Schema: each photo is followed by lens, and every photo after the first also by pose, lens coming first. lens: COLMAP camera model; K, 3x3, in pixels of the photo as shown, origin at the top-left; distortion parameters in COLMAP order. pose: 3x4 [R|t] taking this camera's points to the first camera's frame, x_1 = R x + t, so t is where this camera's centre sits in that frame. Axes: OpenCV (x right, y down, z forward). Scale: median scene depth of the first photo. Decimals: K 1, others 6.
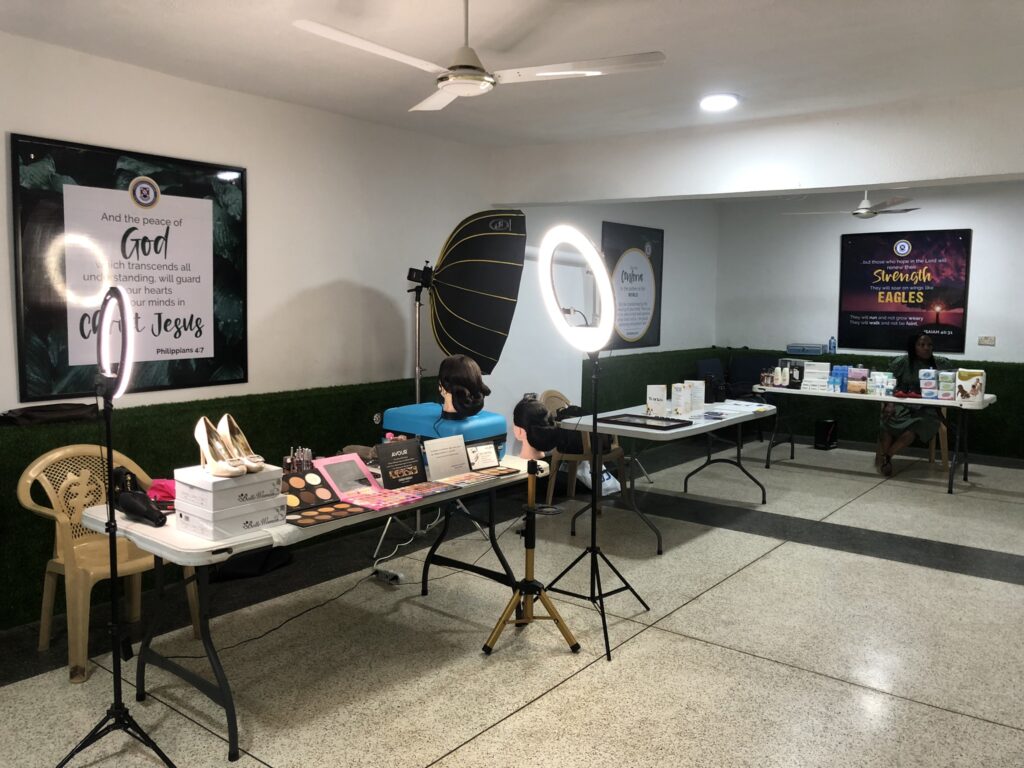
lens RADIAL K [[837.6, 0, 506.5], [0, 837.6, 381.8], [0, 0, 1]] dist [0.004395, 0.002532]
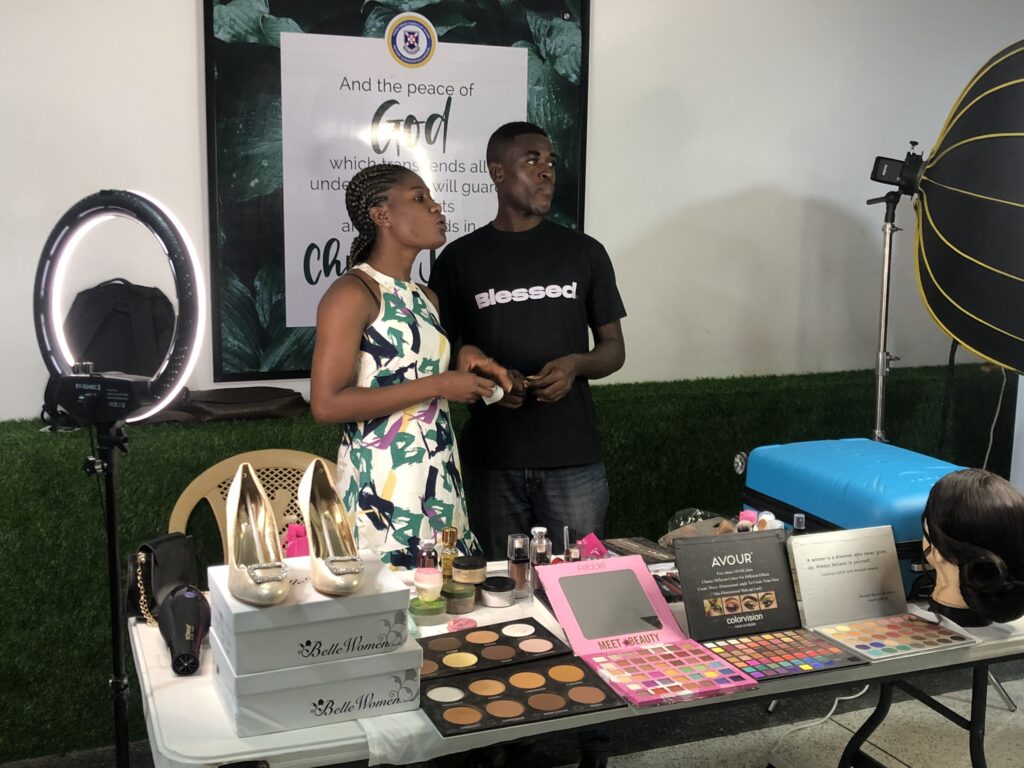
lens RADIAL K [[1185.2, 0, 512.1], [0, 1185.2, 377.2], [0, 0, 1]] dist [0.048533, 0.000000]
pose [[0.875971, 0.059538, -0.478675, 0.049796], [-0.045438, 0.998126, 0.040996, -0.024477], [0.480218, -0.014162, 0.877035, 0.287810]]
